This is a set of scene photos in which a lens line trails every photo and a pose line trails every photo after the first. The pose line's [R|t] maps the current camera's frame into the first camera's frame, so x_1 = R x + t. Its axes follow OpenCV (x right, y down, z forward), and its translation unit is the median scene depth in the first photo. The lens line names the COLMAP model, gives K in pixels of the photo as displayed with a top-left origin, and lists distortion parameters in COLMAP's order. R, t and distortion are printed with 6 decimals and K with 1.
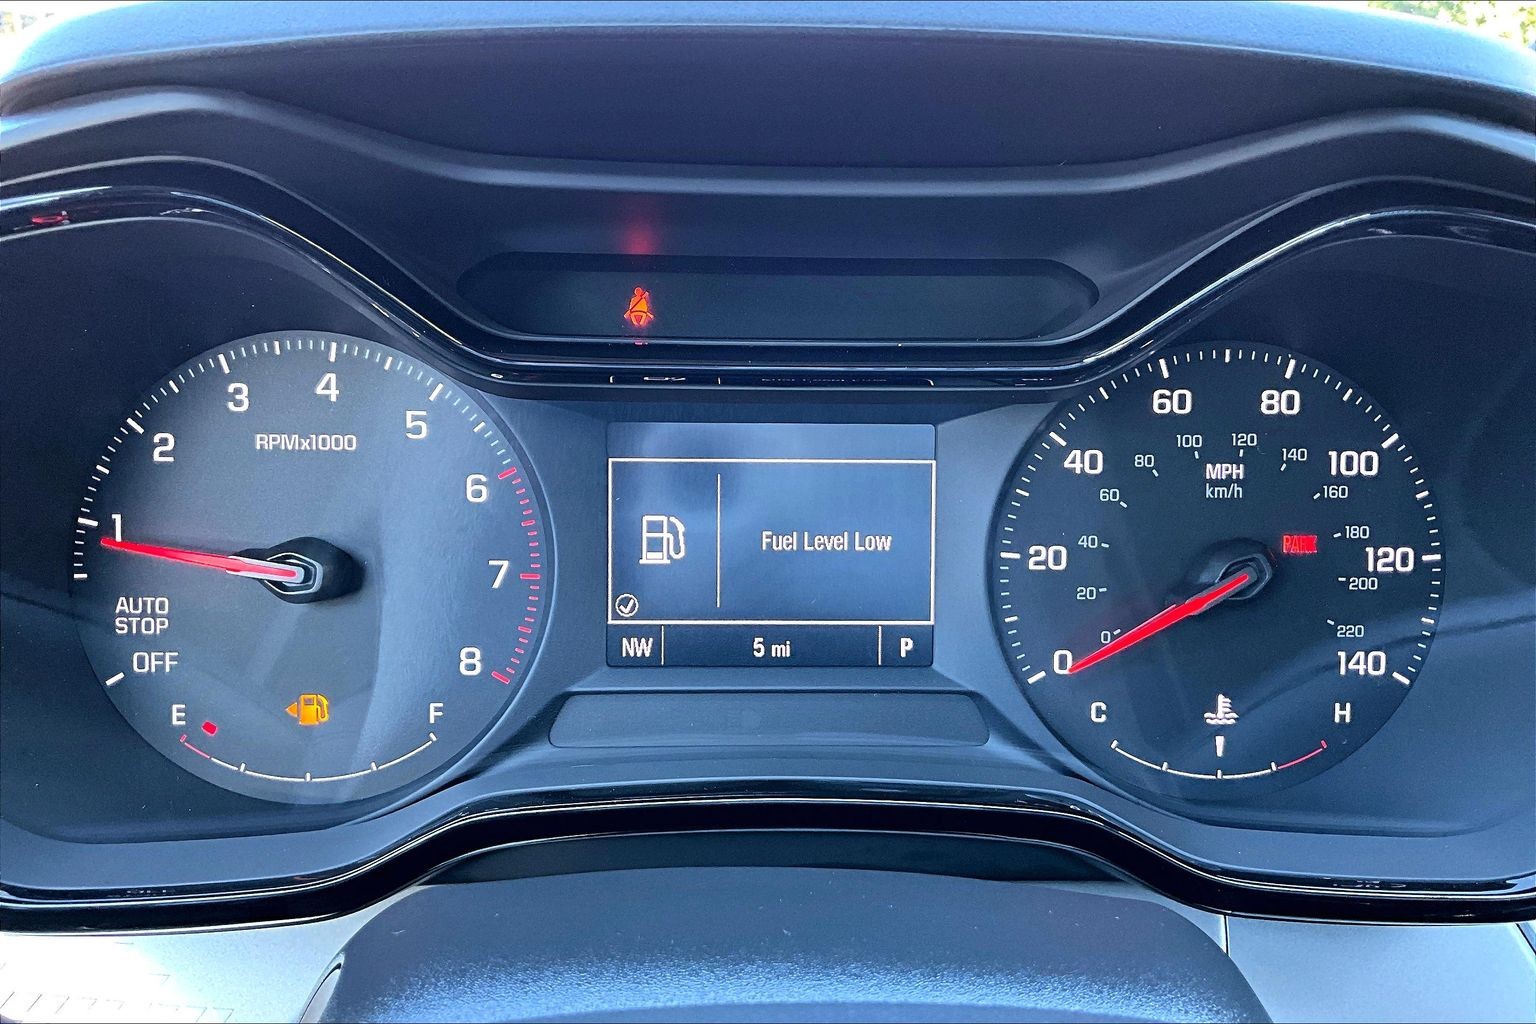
lens RADIAL K [[1294.3, 0, 753.8], [0, 1294.3, 510.5], [0, 0, 1]] dist [0.084942, -0.173356]
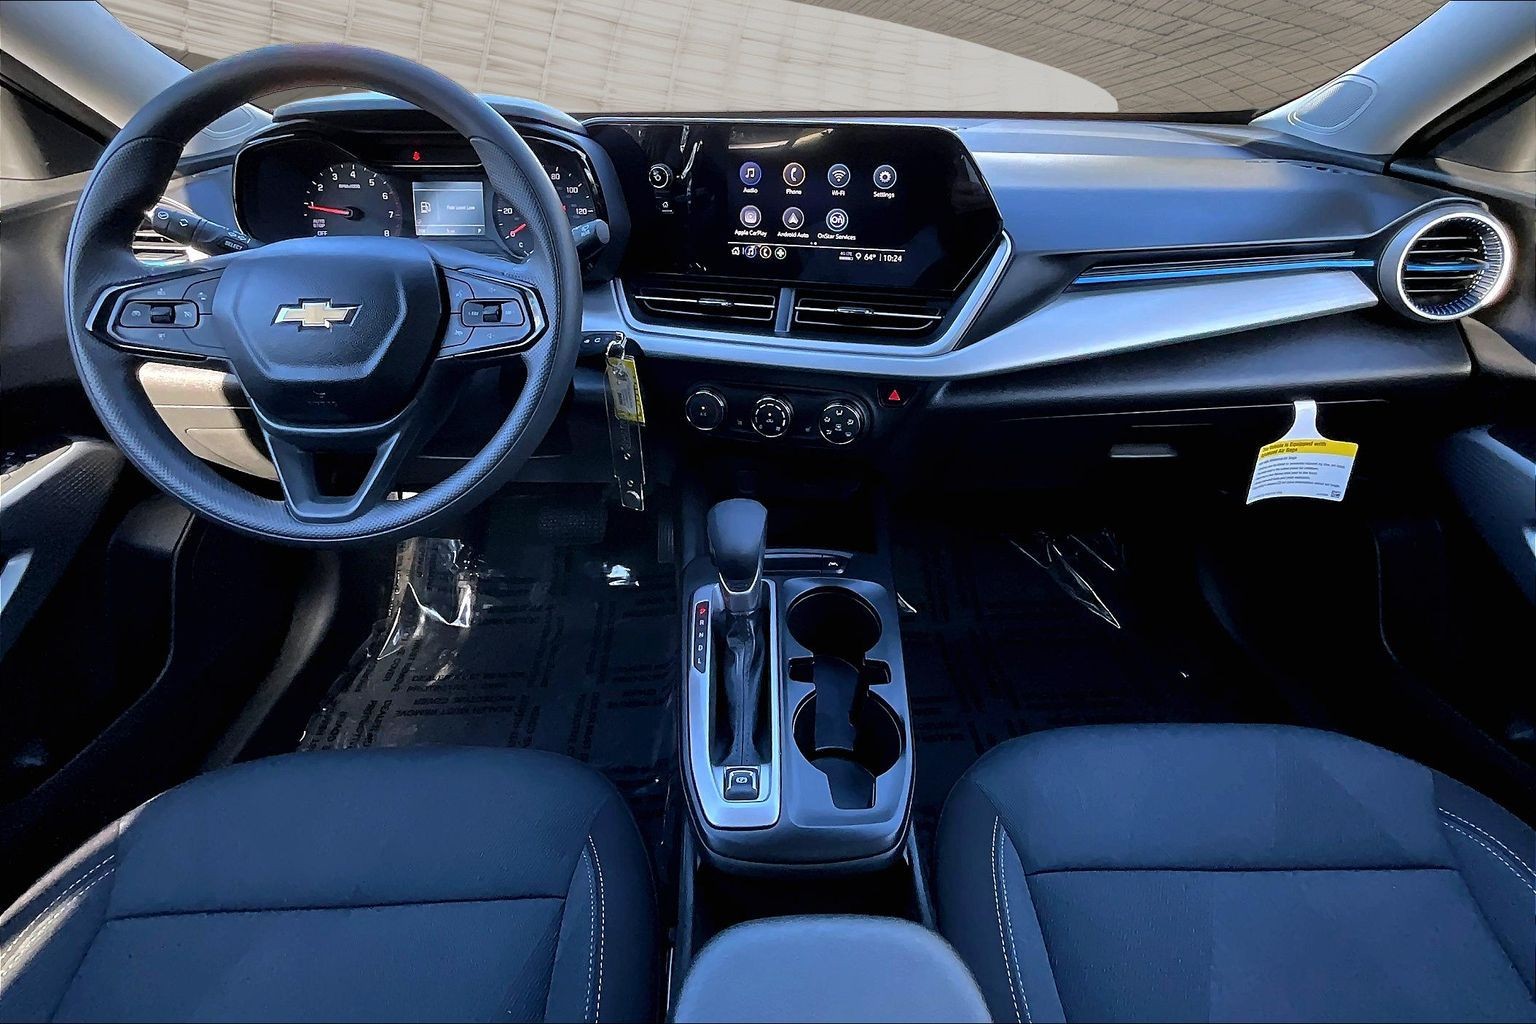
lens RADIAL K [[771.7, 0, 770.8], [0, 771.7, 414.4], [0, 0, 1]] dist [-0.006979, 0.002951]
pose [[0.999706, 0.000463, -0.024235, 1.243524], [0.002860, 0.990580, 0.136908, 0.385959], [0.024070, -0.136937, 0.990287, -1.834381]]
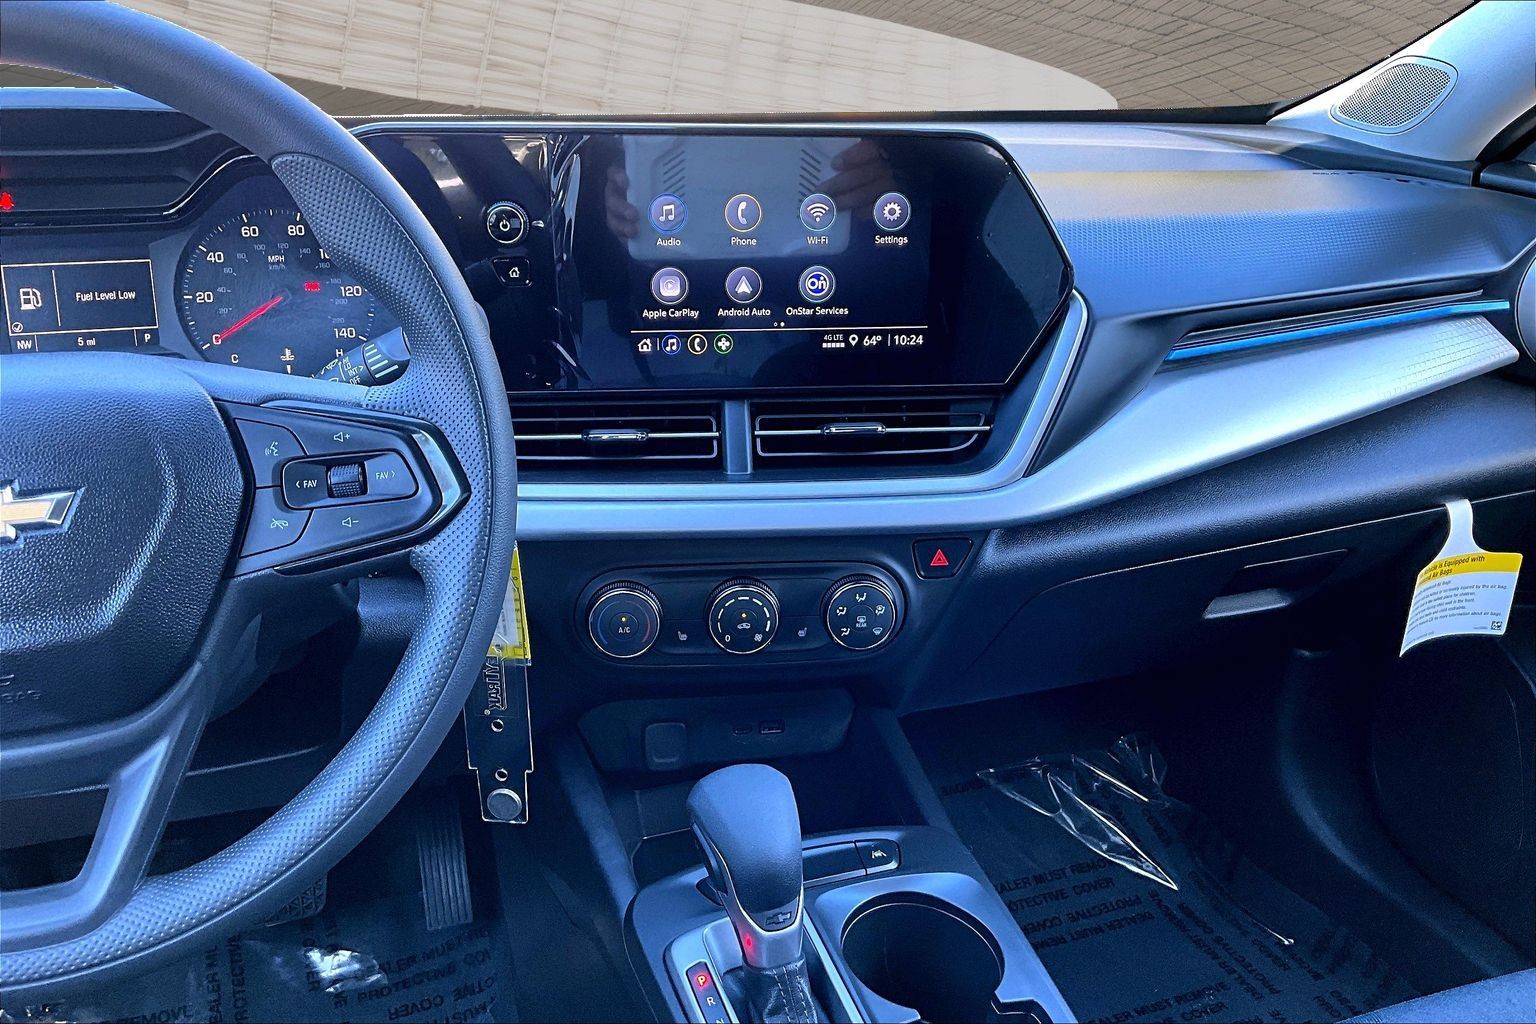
lens RADIAL K [[1294.3, 0, 777.7], [0, 1294.3, 508.9], [0, 0, 1]] dist [0.084942, -0.173356]
pose [[0.952989, -0.103839, 0.284656, 0.516081], [0.089106, 0.993947, 0.064266, 0.374723], [-0.289607, -0.035880, 0.956473, -1.713356]]
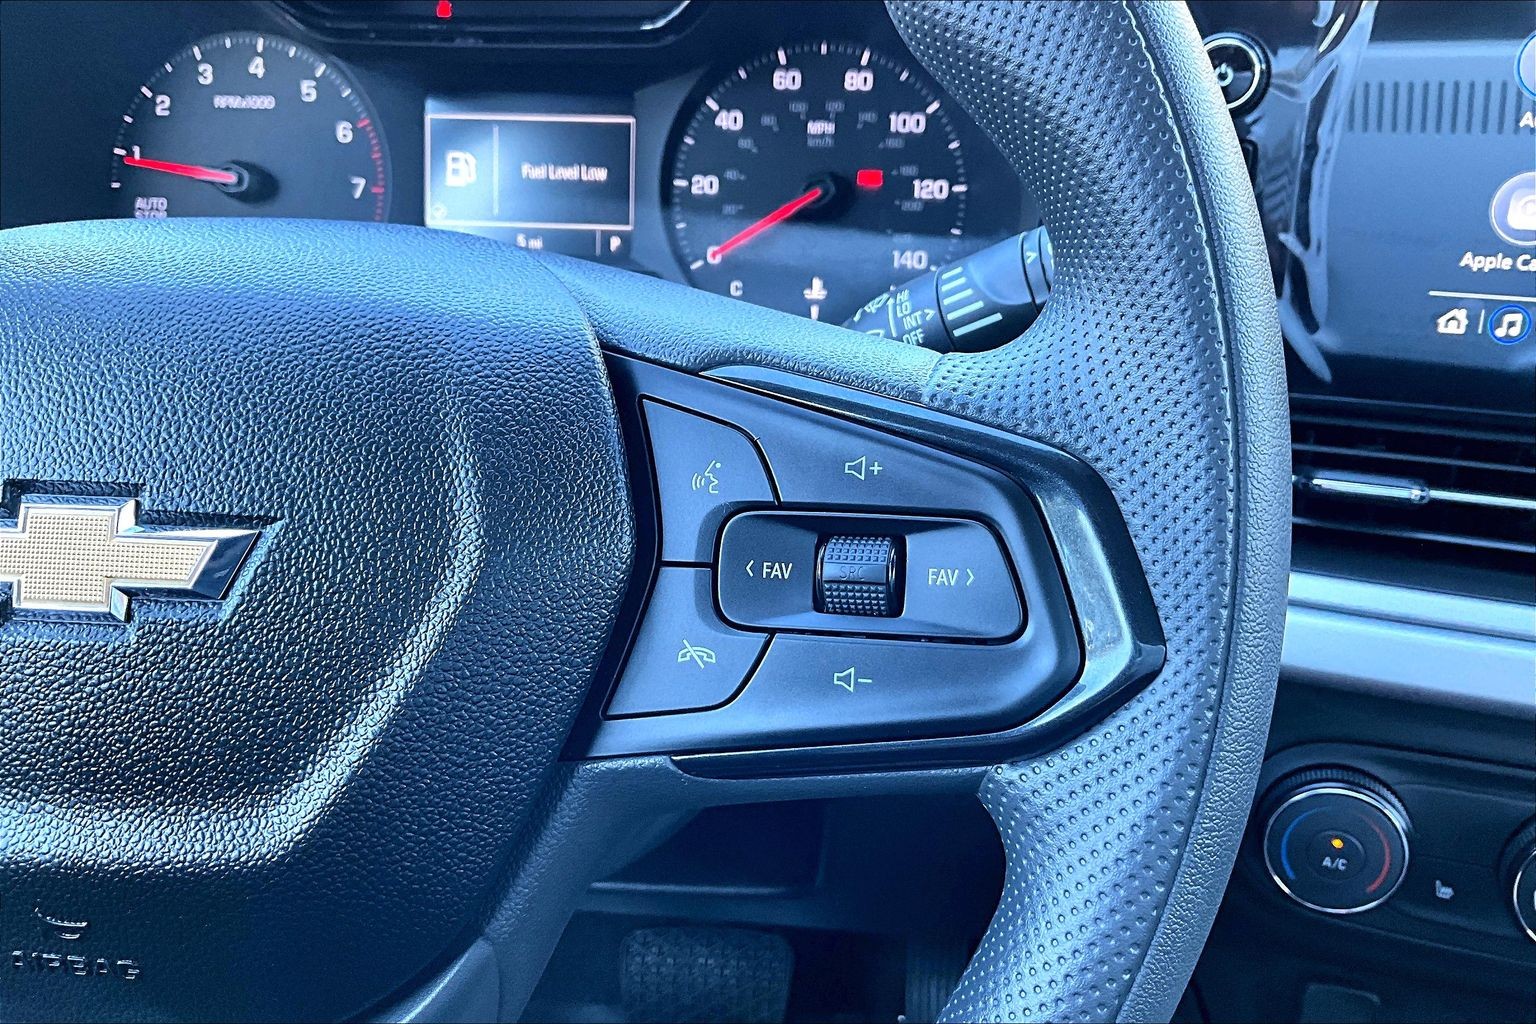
lens RADIAL K [[1294.3, 0, 765.1], [0, 1294.3, 519.0], [0, 0, 1]] dist [0.084942, -0.173356]
pose [[0.991846, 0.038789, -0.121399, 0.500347], [-0.029728, 0.996697, 0.075580, 0.312762], [0.123930, -0.071354, 0.989722, -0.545848]]
